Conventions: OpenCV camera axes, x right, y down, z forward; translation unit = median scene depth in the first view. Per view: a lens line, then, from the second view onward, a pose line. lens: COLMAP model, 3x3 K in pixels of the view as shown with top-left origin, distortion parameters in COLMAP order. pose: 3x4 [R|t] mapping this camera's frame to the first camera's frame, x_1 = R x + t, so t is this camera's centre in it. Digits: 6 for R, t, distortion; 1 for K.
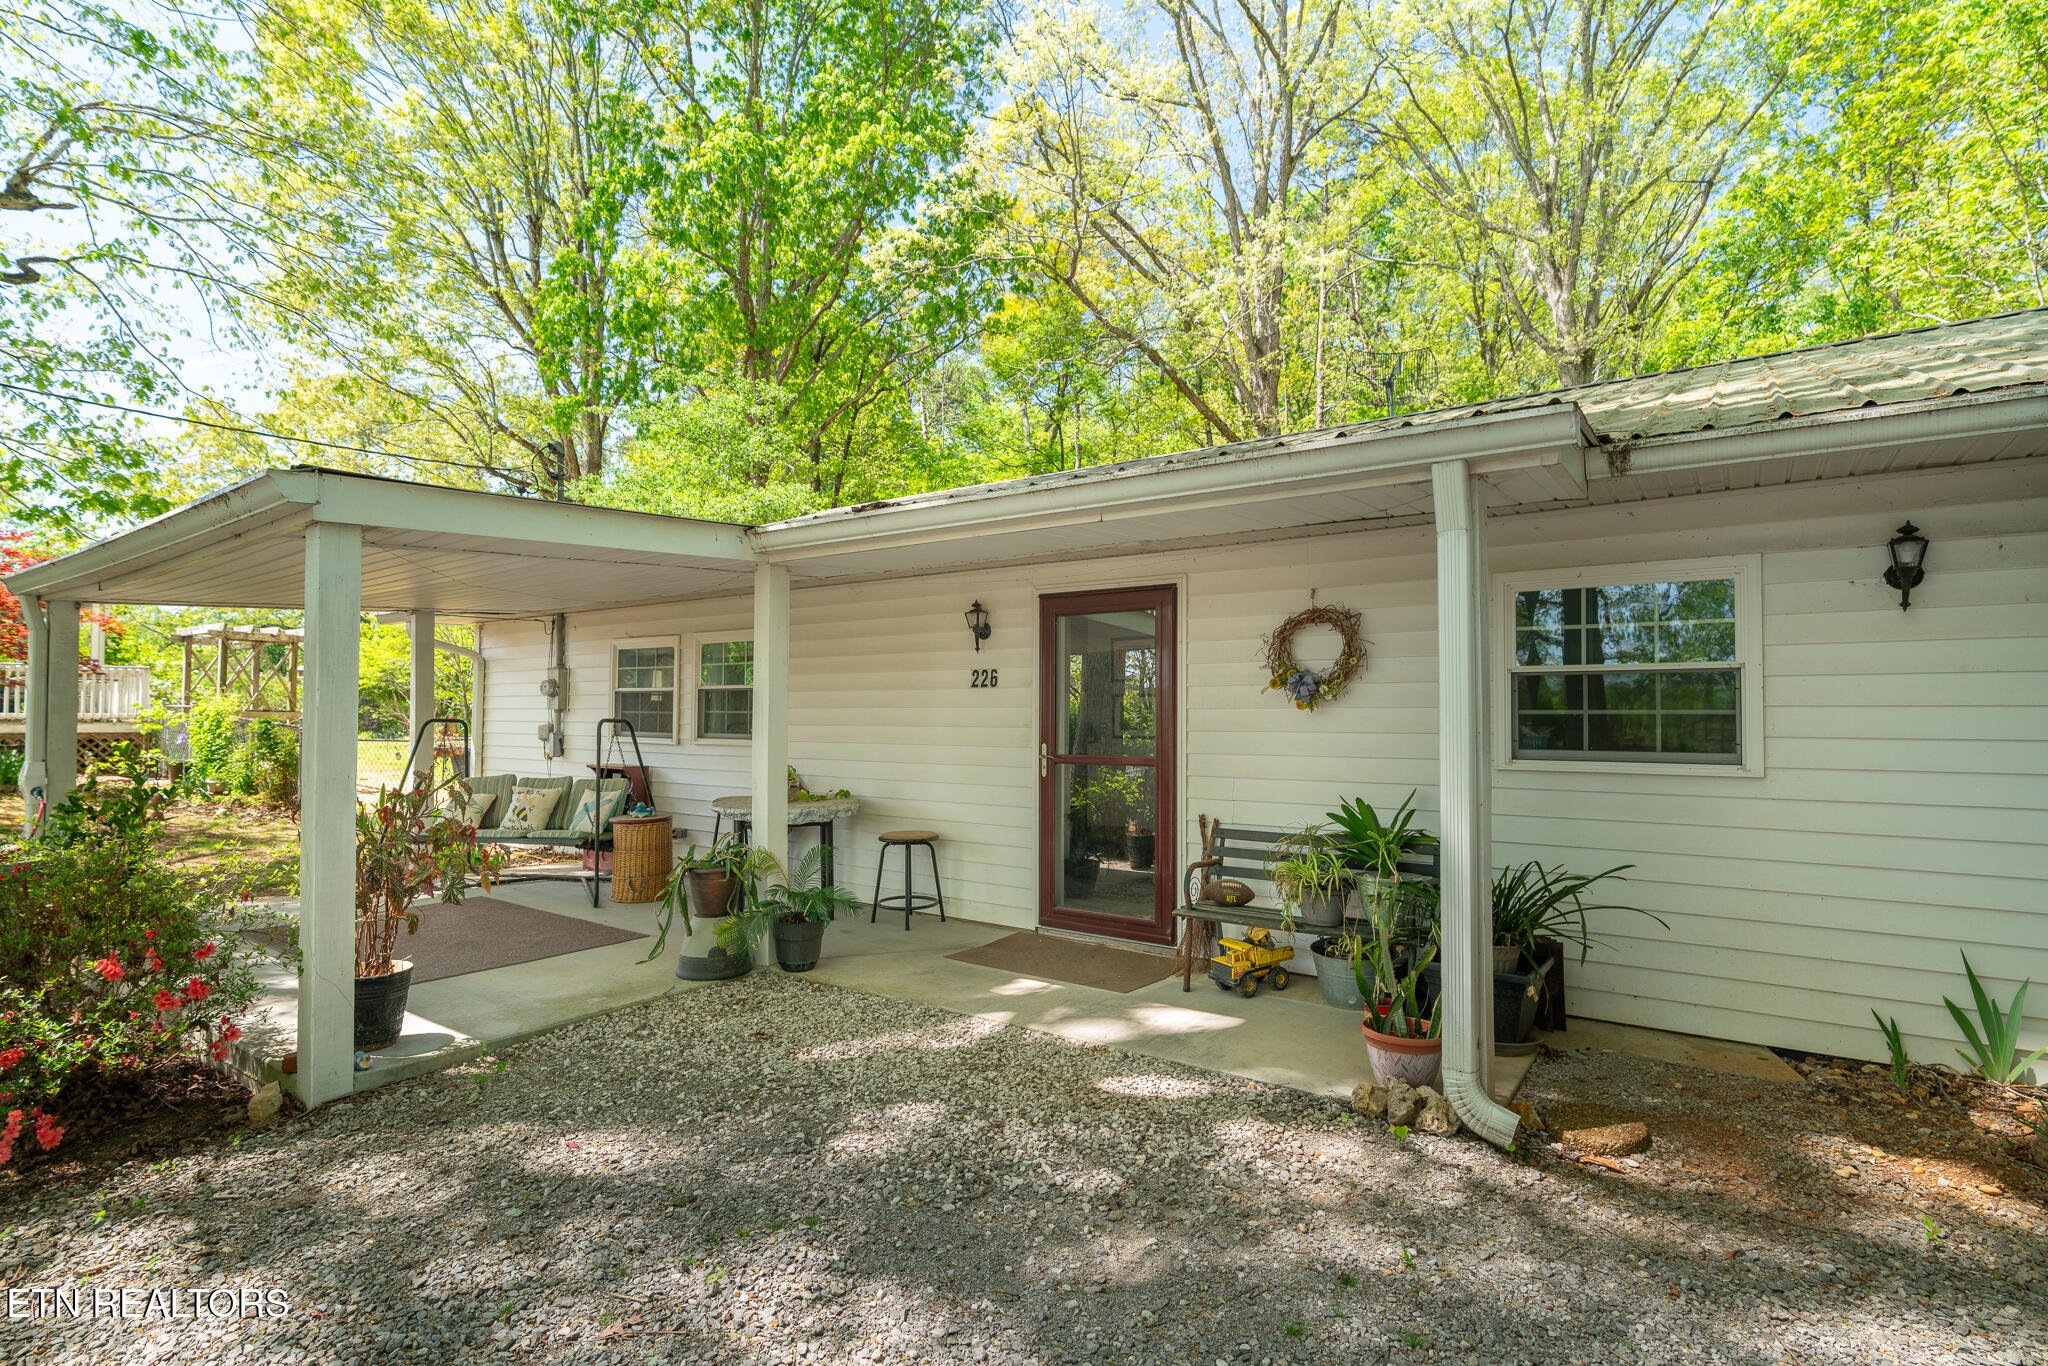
lens RADIAL K [[1021.8, 0, 1031.6], [0, 1021.8, 686.4], [0, 0, 1]] dist [-0.000906, -0.000678]
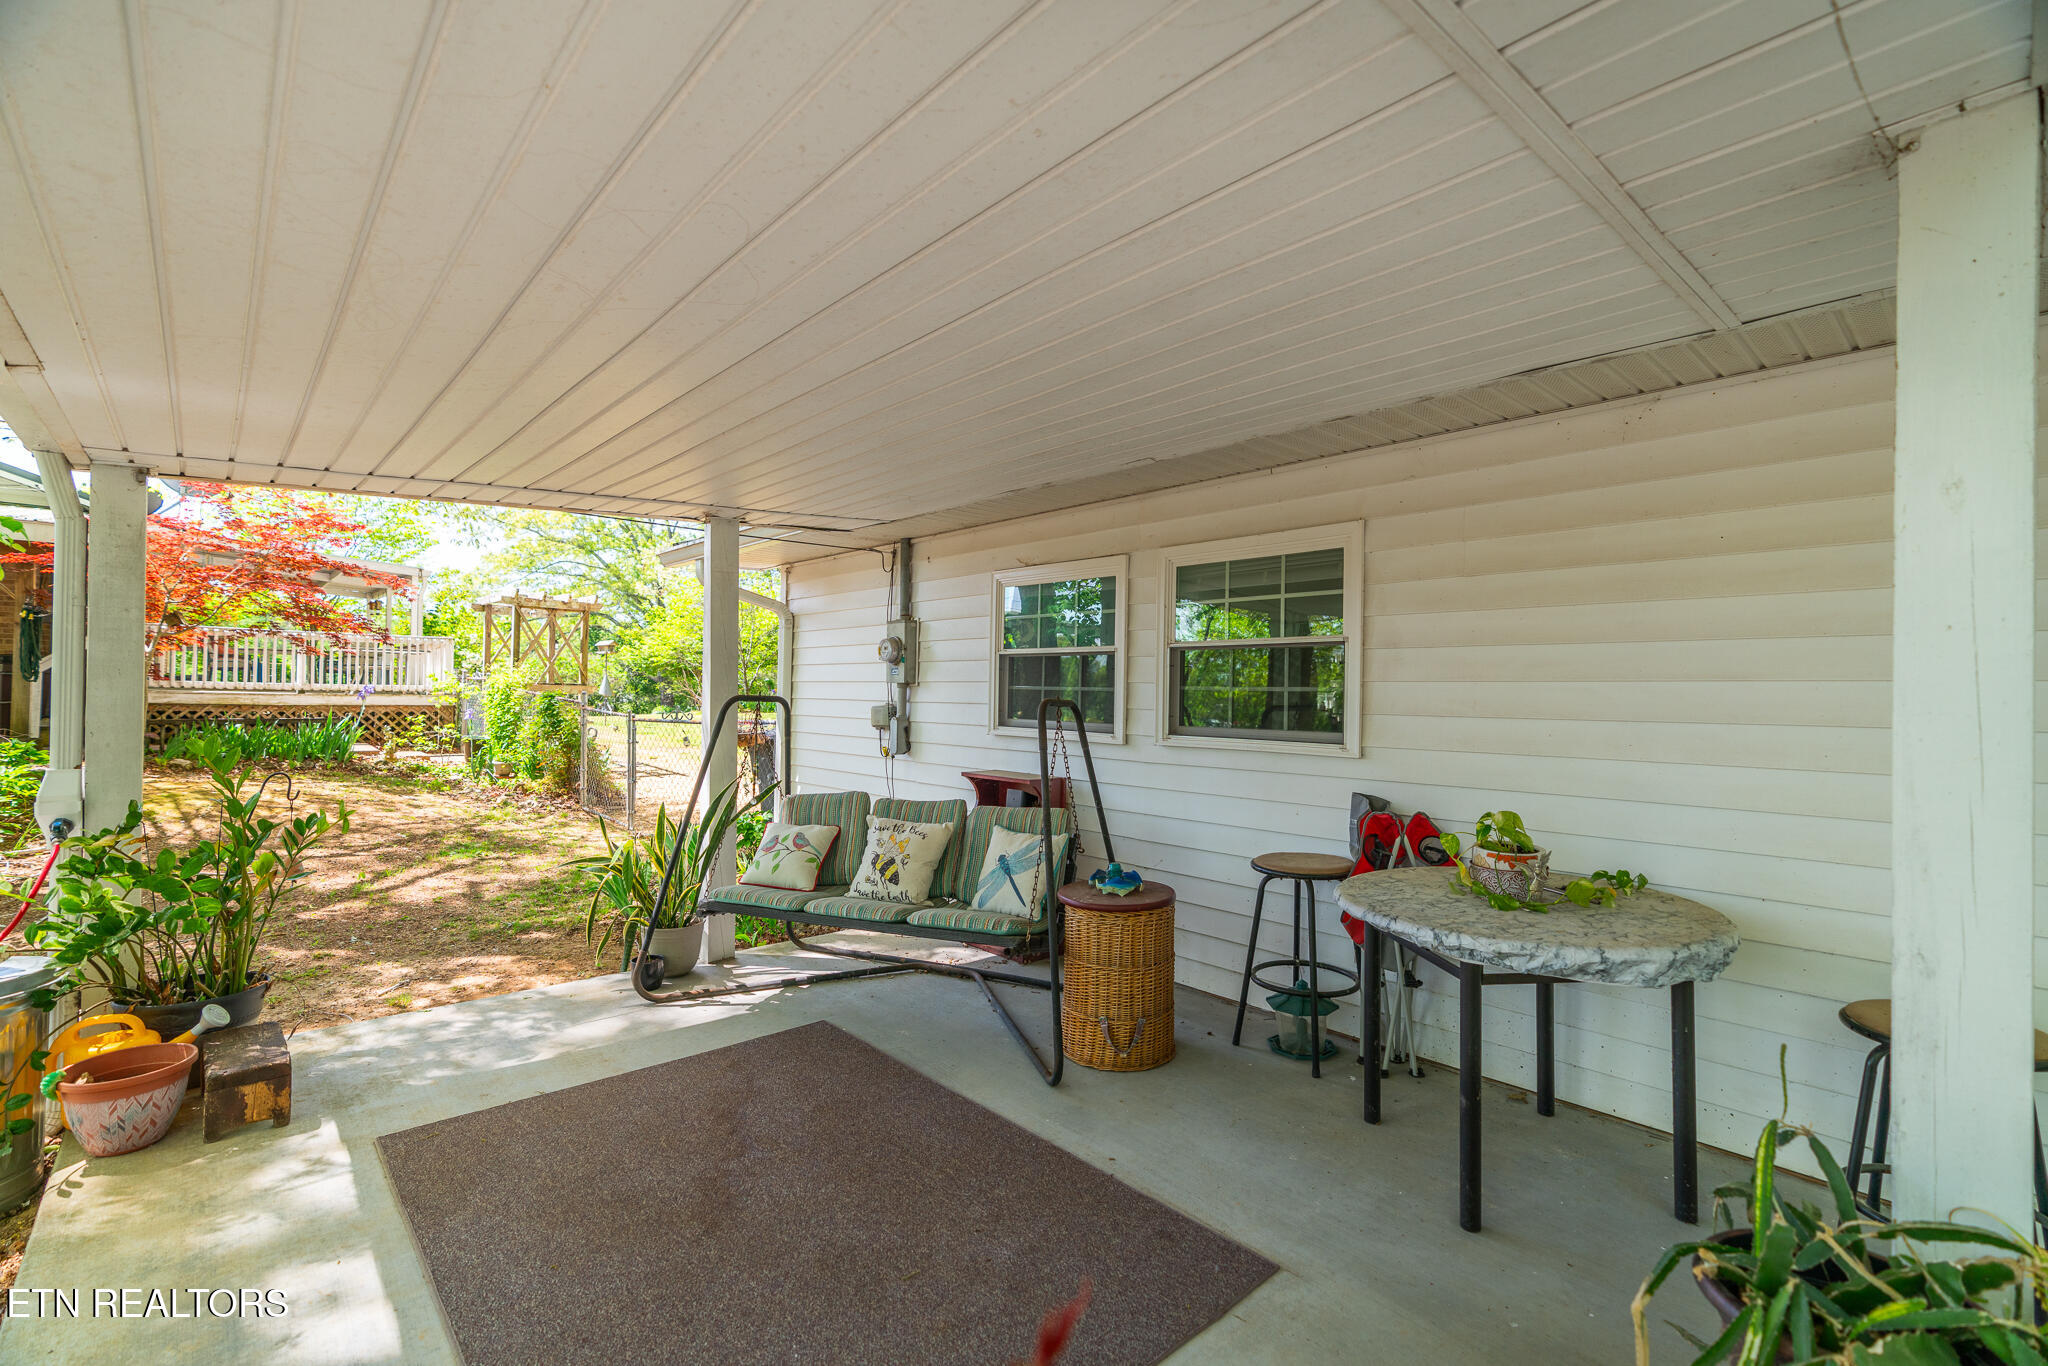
lens RADIAL K [[939.0, 0, 1019.1], [0, 939.0, 683.3], [0, 0, 1]] dist [0.000153, 0.000040]
pose [[0.976965, 0.008126, -0.213243, -0.260544], [-0.004720, 0.999853, 0.016477, 0.012191], [0.213346, -0.015091, 0.976860, 0.420497]]
